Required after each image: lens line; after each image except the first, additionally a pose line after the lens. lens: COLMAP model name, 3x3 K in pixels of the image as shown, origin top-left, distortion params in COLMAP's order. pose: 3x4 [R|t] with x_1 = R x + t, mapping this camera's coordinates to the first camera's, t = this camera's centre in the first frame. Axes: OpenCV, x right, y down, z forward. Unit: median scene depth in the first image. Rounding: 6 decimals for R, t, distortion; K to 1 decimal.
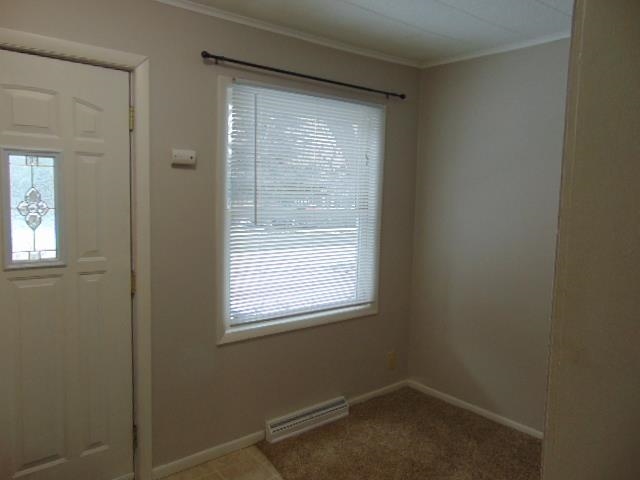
lens RADIAL K [[475.4, 0, 316.0], [0, 475.4, 237.4], [0, 0, 1]] dist [0.005073, 0.021300]
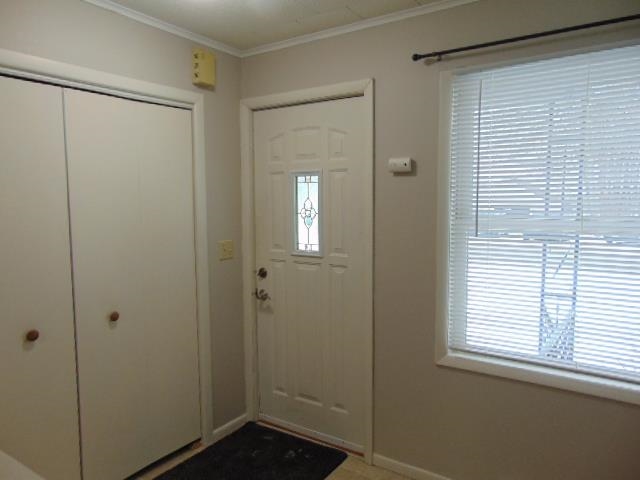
lens RADIAL K [[475.4, 0, 316.3], [0, 475.4, 241.6], [0, 0, 1]] dist [0.005073, 0.021300]
pose [[0.303313, 0.064440, -0.950709, 0.685560], [-0.077925, 0.996046, 0.042652, -0.037321], [0.949699, 0.061147, 0.307136, 0.560369]]
